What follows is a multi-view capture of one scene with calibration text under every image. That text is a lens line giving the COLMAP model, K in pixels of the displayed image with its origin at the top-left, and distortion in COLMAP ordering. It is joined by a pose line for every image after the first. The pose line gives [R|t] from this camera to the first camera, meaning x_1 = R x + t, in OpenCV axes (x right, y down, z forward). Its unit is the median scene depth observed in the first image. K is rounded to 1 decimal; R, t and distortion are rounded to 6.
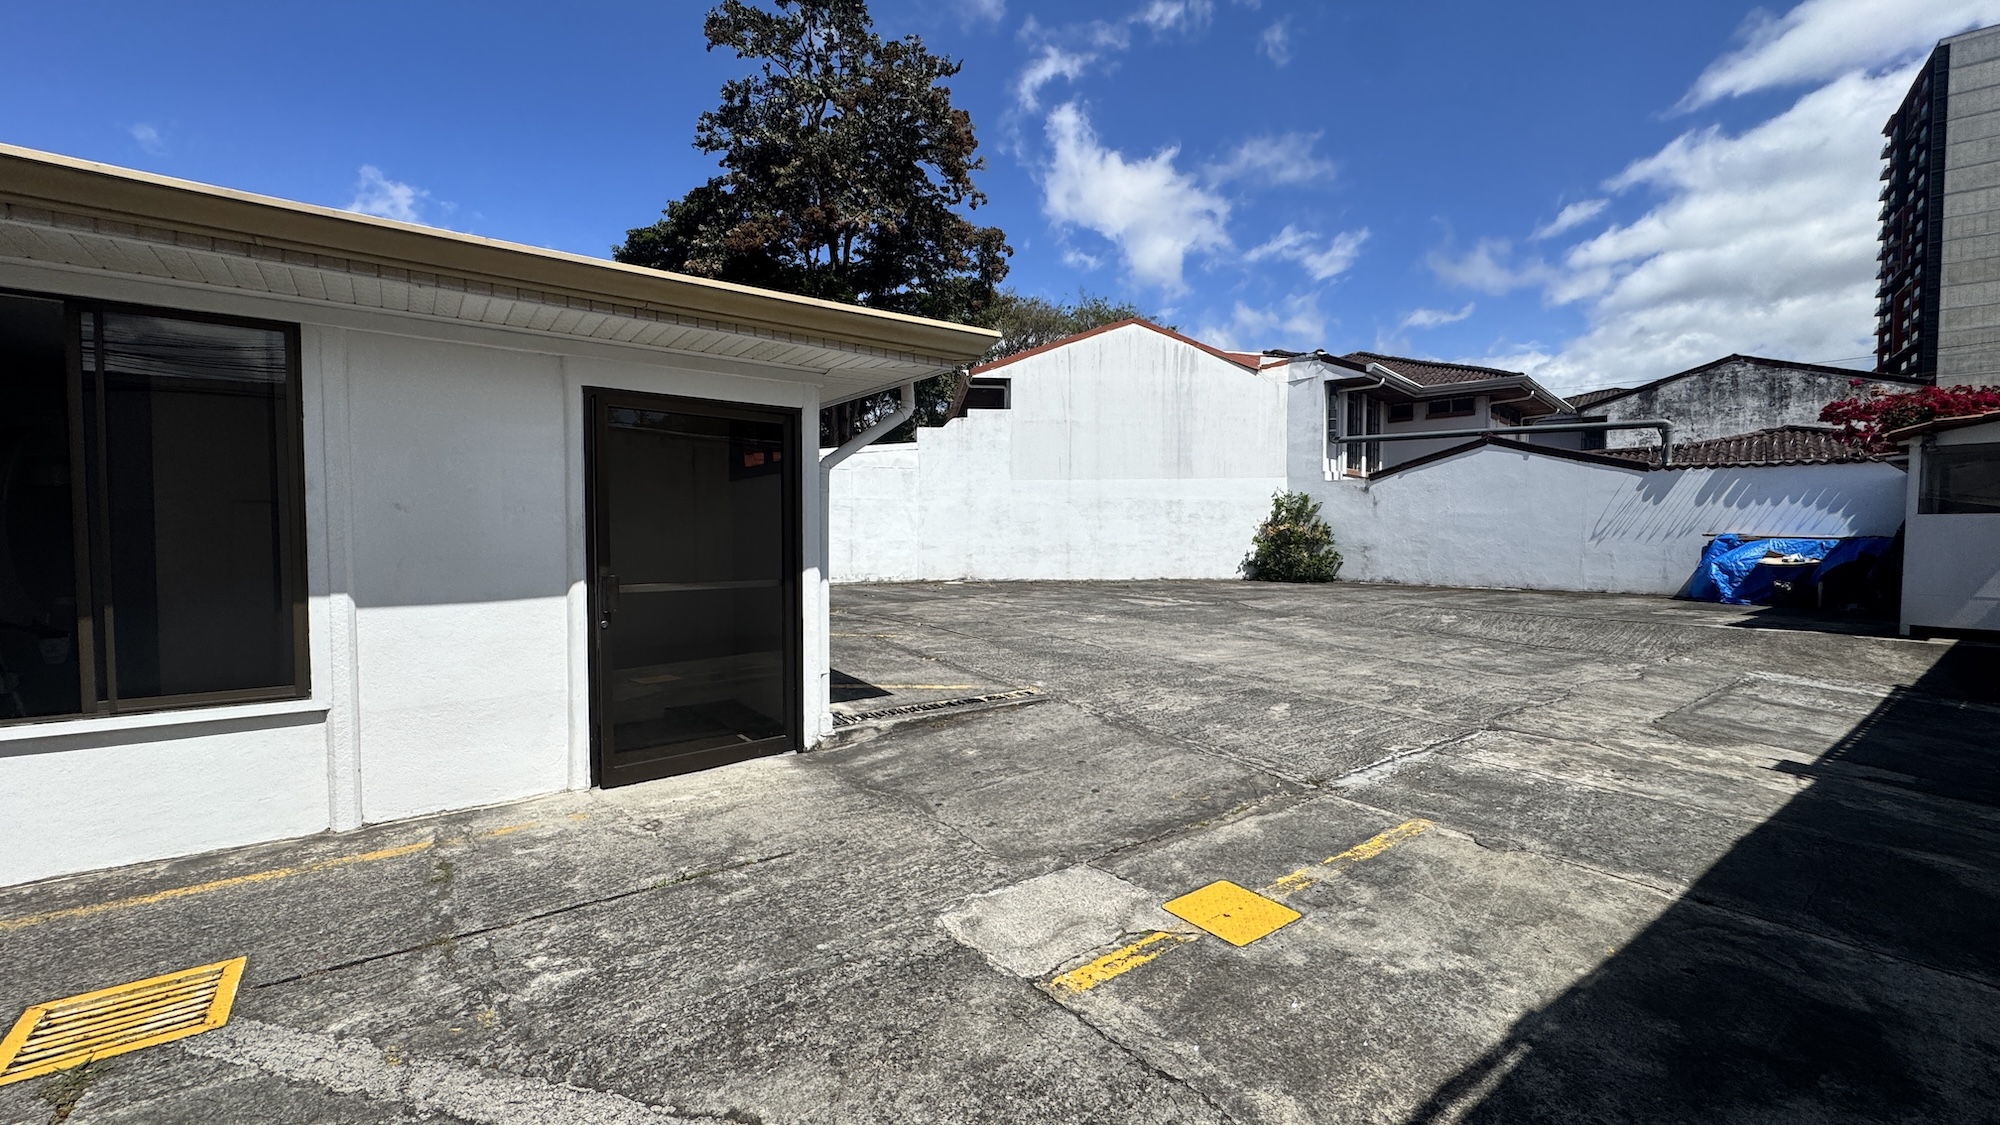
lens RADIAL K [[801.4, 0, 1000.0], [0, 801.4, 562.5], [0, 0, 1]] dist [0.000642, 0.000193]
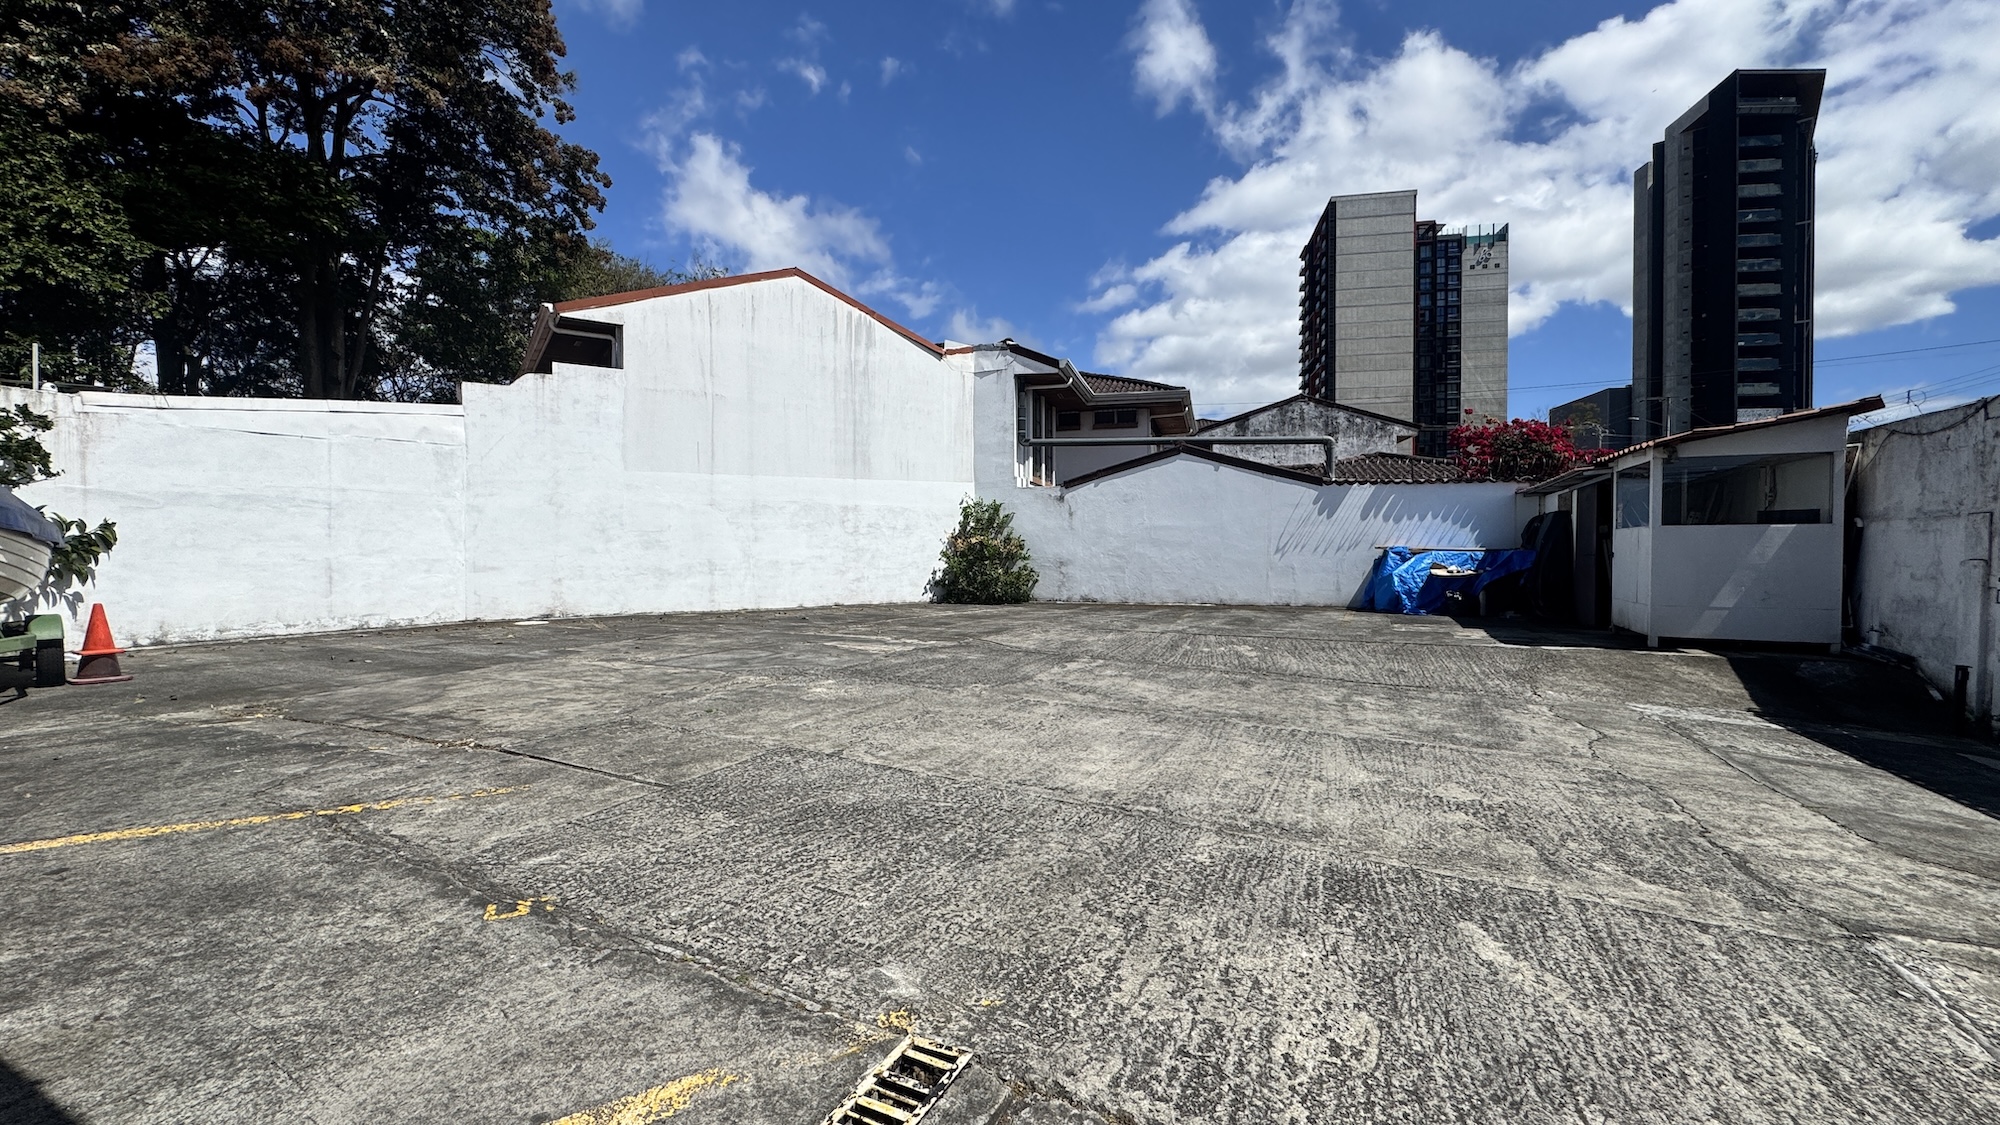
lens RADIAL K [[801.4, 0, 1000.0], [0, 801.4, 562.5], [0, 0, 1]] dist [0.000642, 0.000193]
pose [[0.884001, -0.009538, 0.467388, -0.023788], [0.018449, 0.999725, -0.014493, -0.007071], [-0.467121, 0.021434, 0.883934, 0.230902]]
